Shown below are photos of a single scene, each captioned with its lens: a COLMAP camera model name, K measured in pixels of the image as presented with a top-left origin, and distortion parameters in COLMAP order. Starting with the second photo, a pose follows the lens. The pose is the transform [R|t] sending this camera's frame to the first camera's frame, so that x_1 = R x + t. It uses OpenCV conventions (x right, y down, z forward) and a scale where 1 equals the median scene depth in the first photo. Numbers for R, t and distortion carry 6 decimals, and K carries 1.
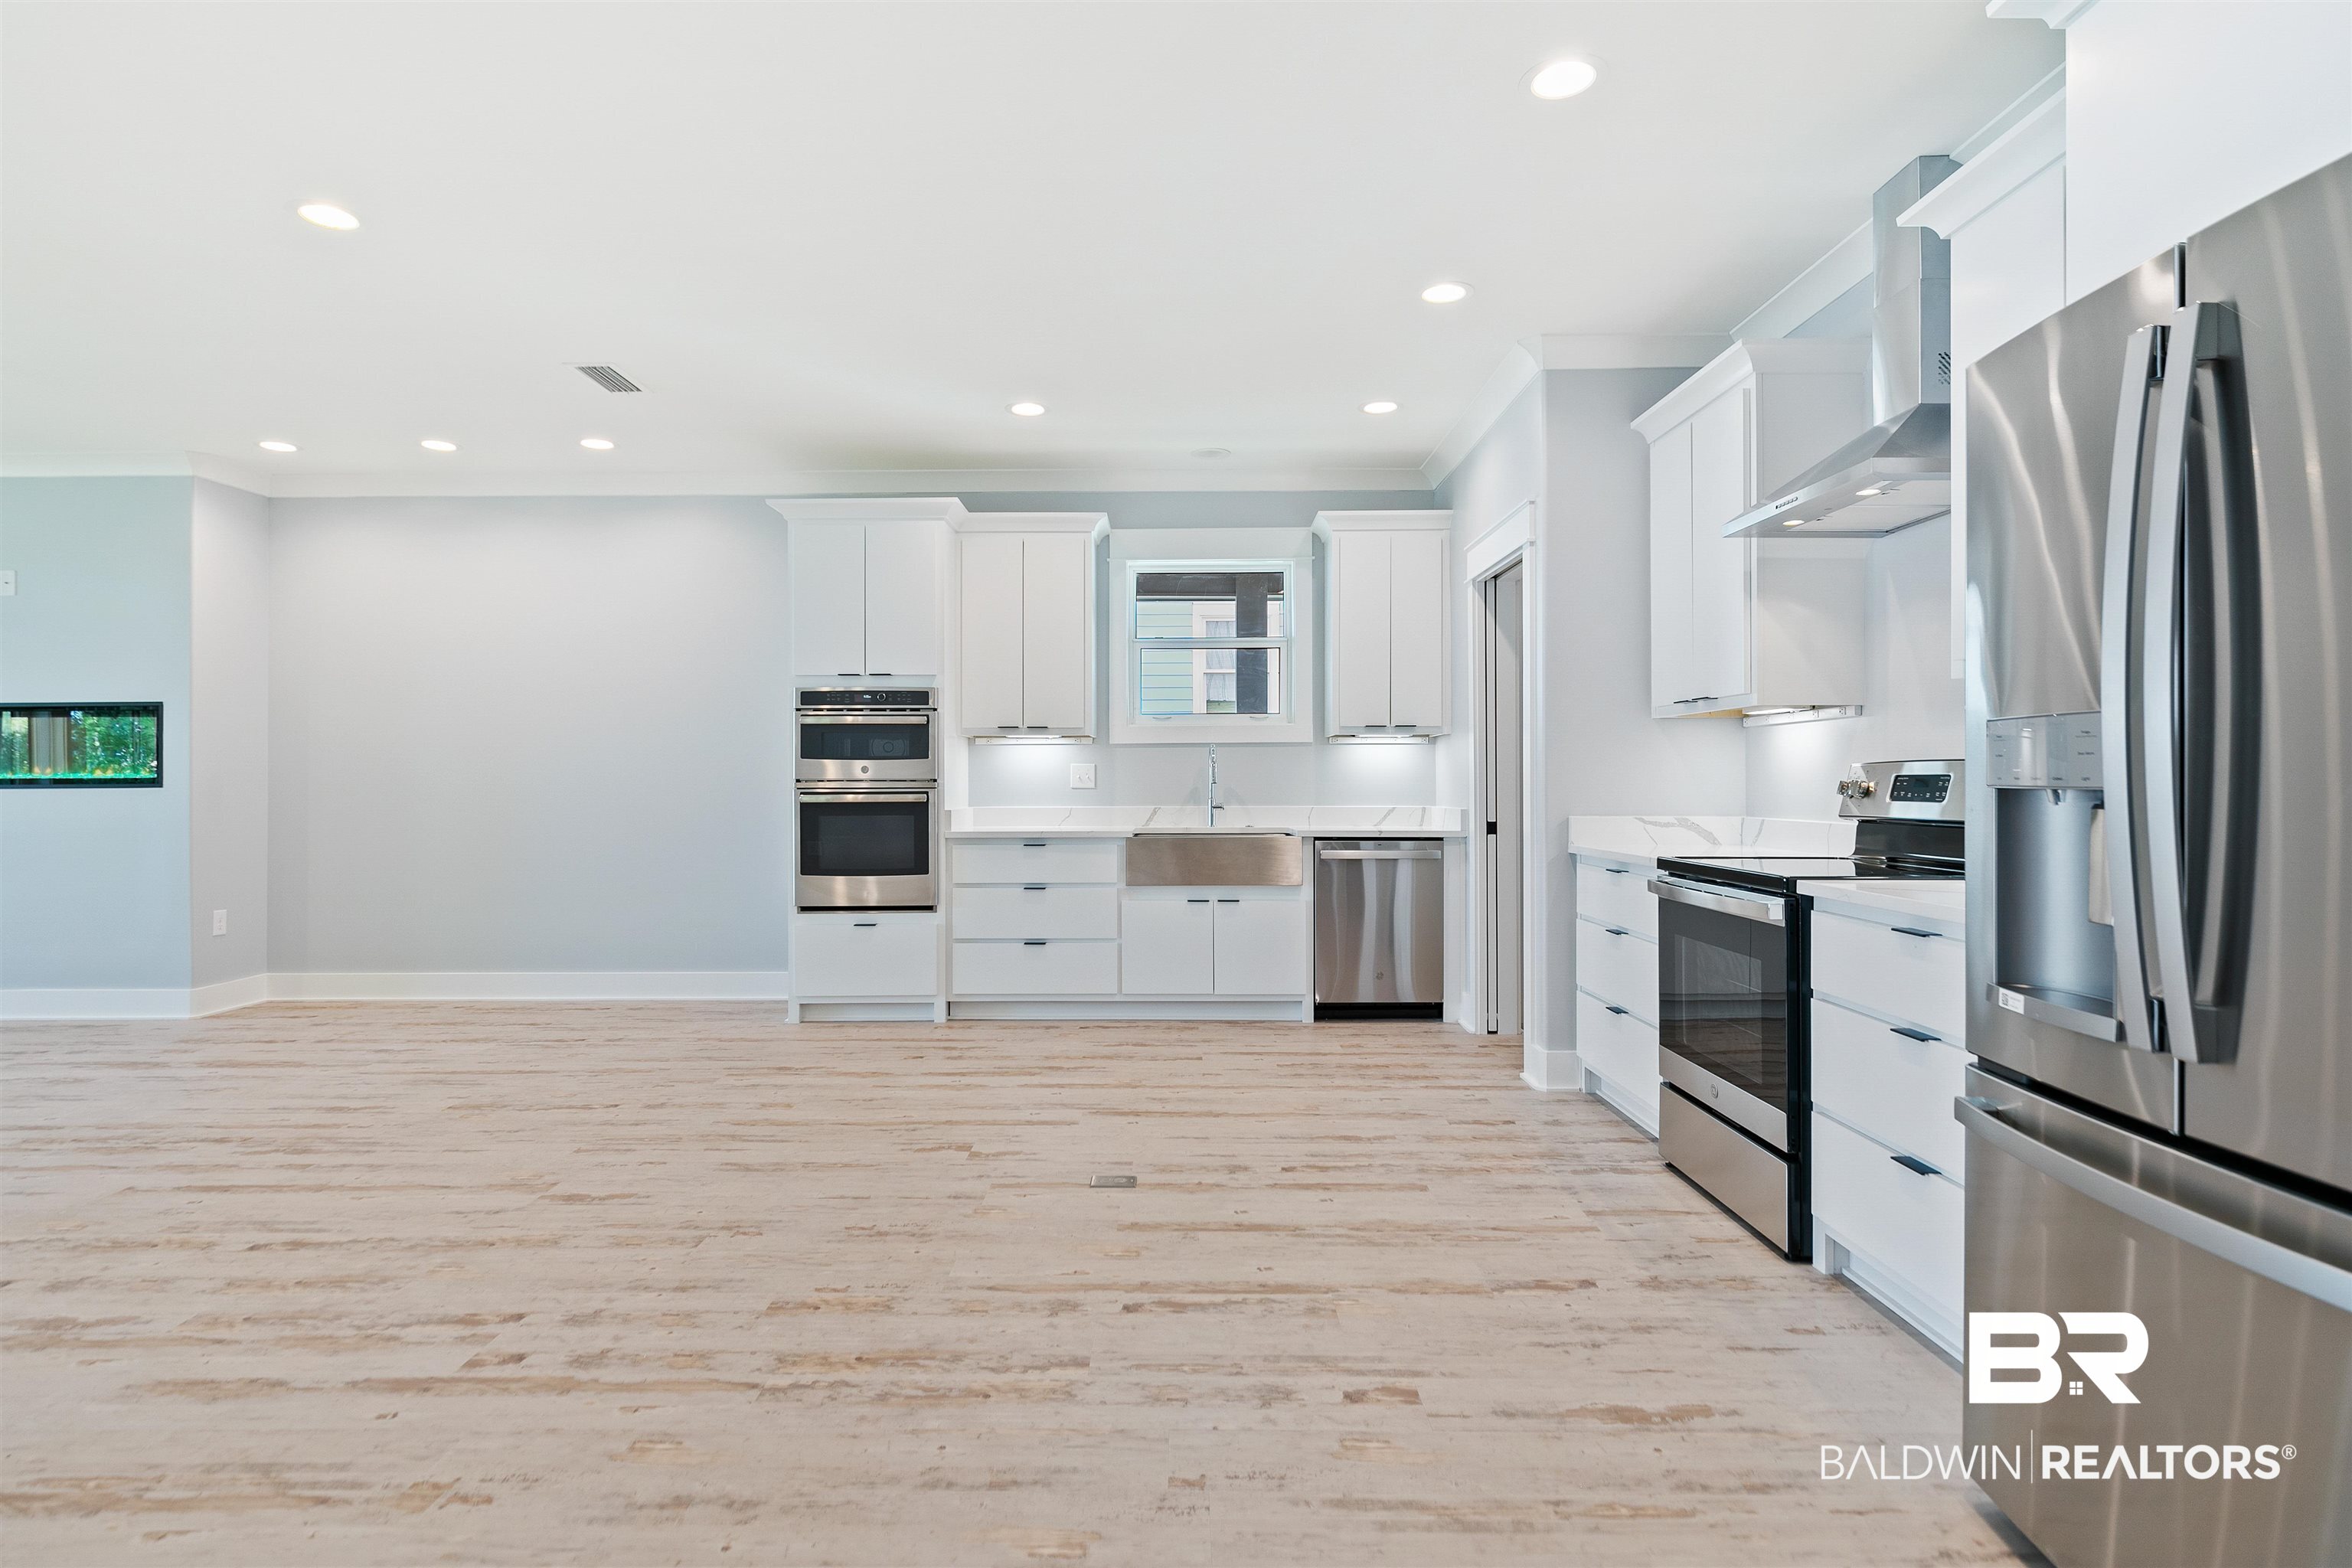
lens RADIAL K [[1230.3, 0, 1166.4], [0, 1230.3, 759.4], [0, 0, 1]] dist [-0.003523, -0.000631]
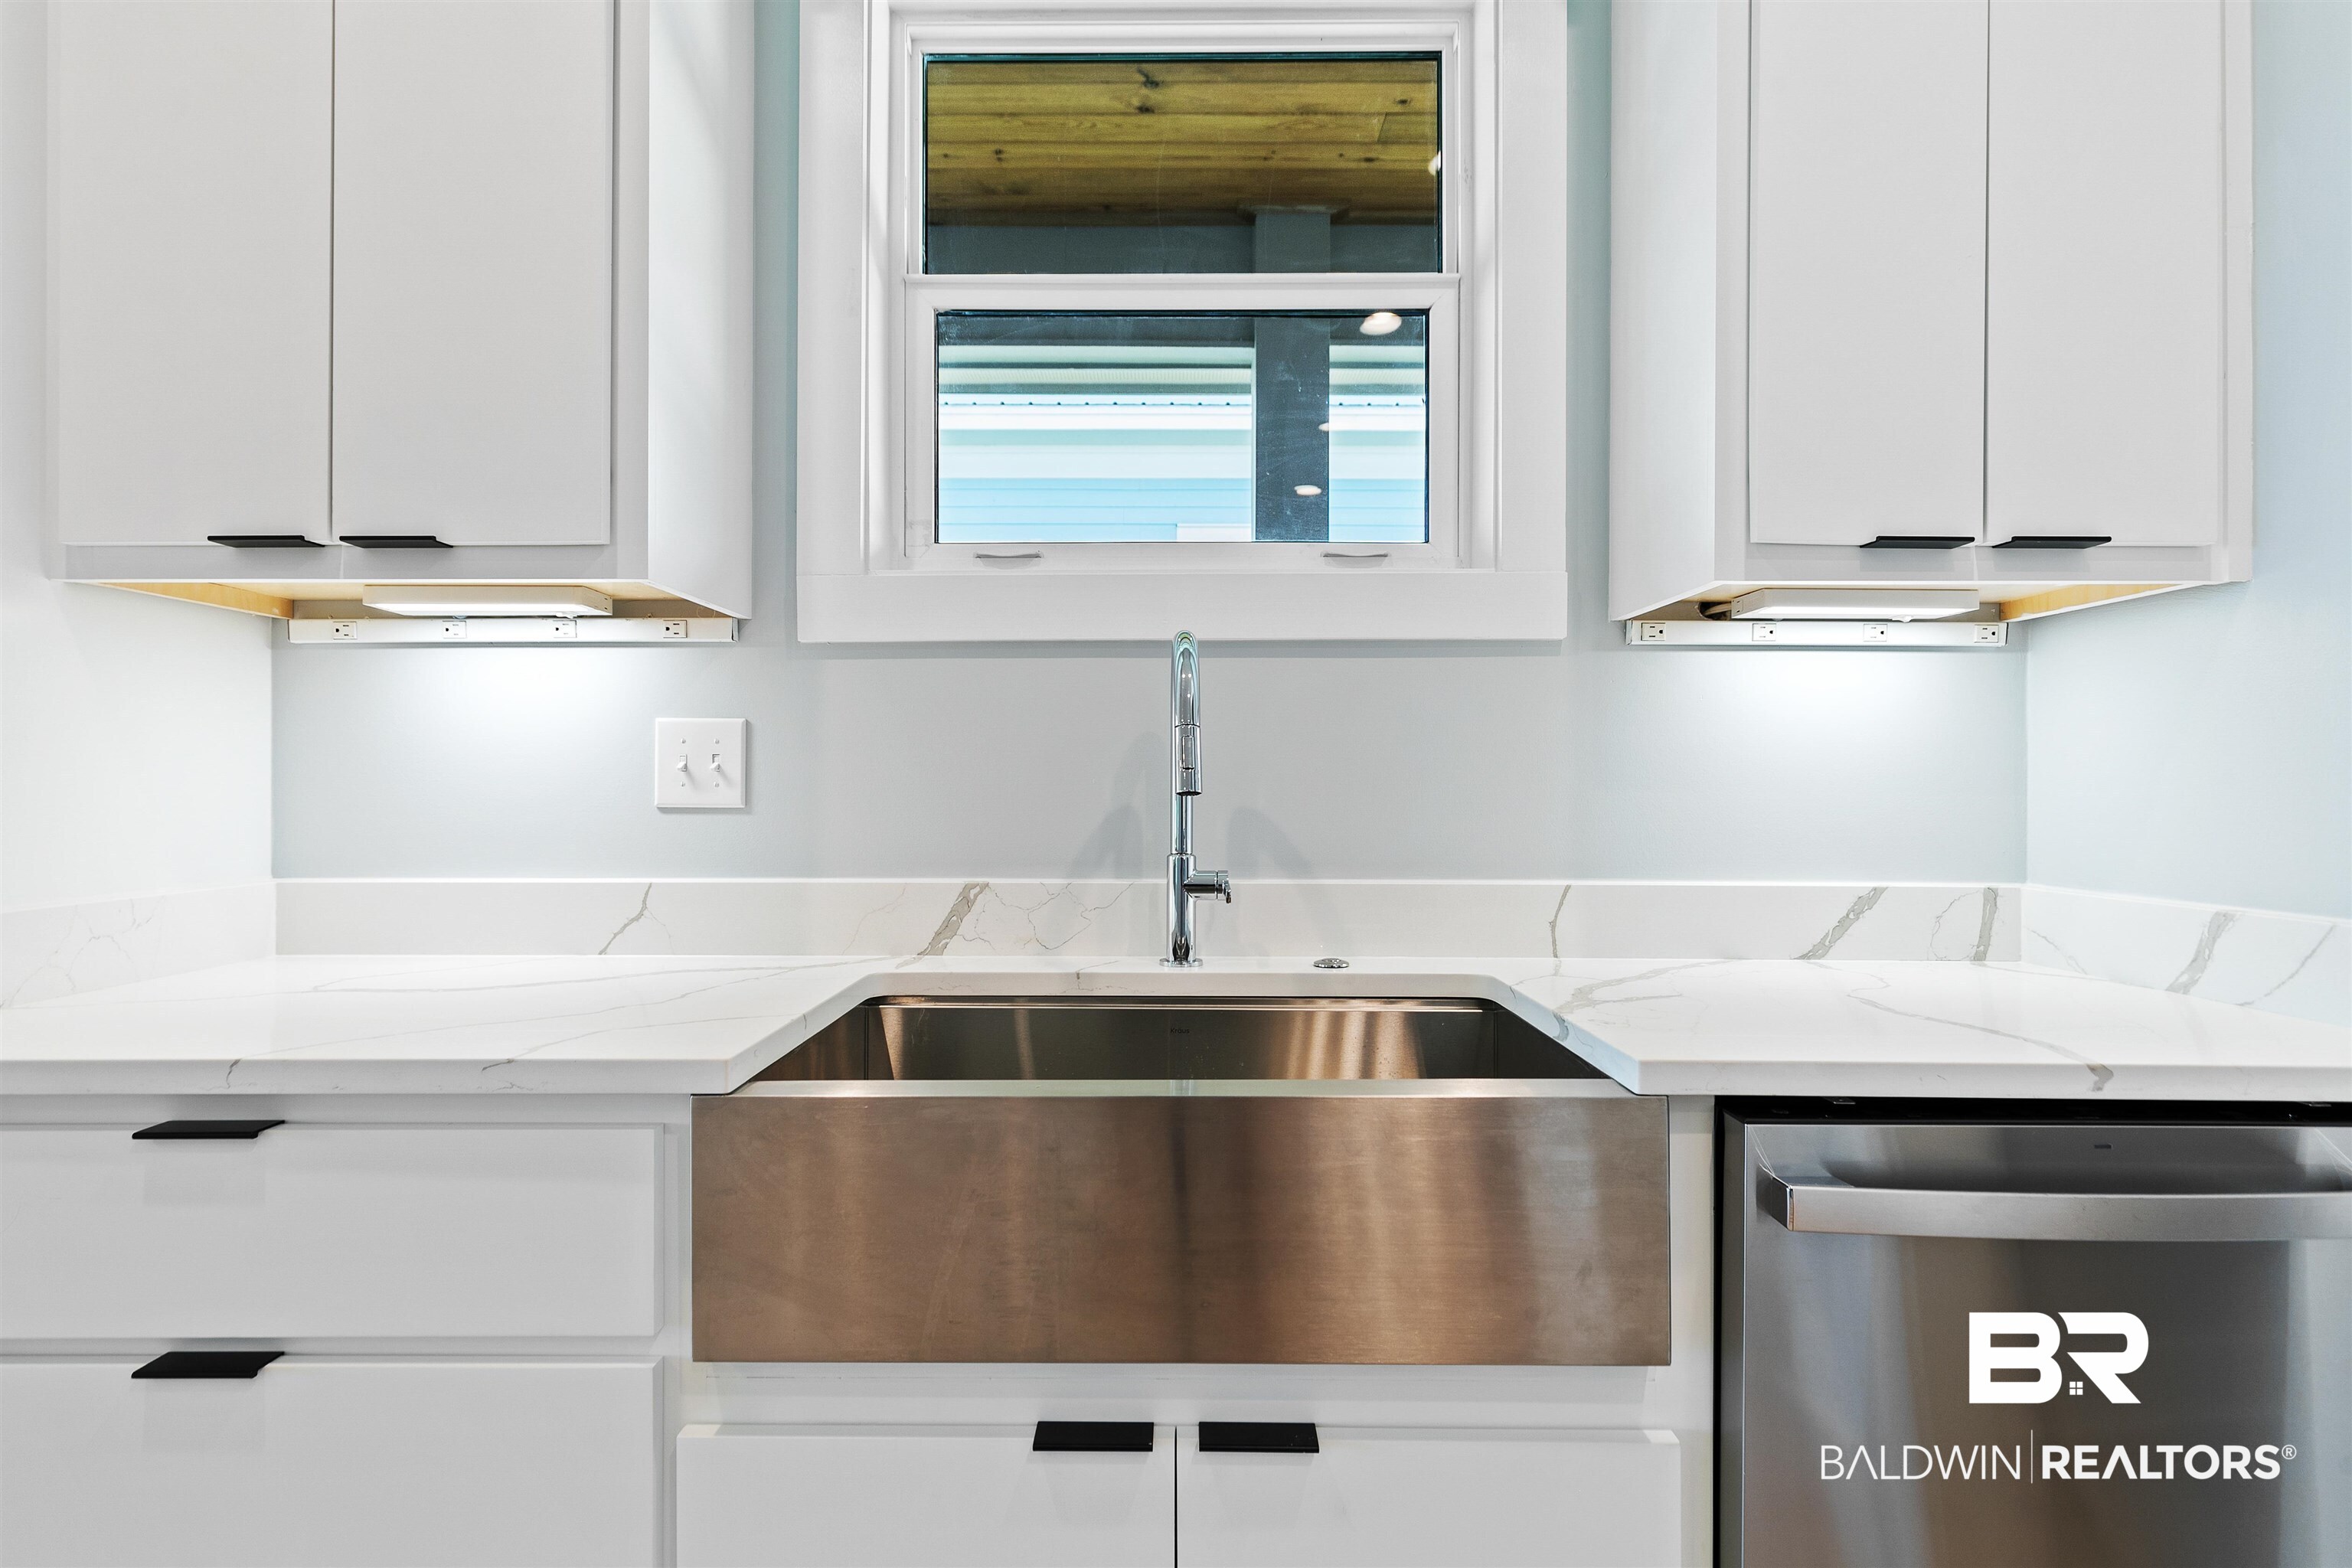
lens RADIAL K [[1230.3, 0, 1166.4], [0, 1230.3, 759.4], [0, 0, 1]] dist [-0.003523, -0.000631]
pose [[0.999979, 0.005969, 0.002411, 0.032285], [-0.005993, 0.999934, 0.009850, 0.009697], [-0.002352, -0.009864, 0.999949, 0.740691]]
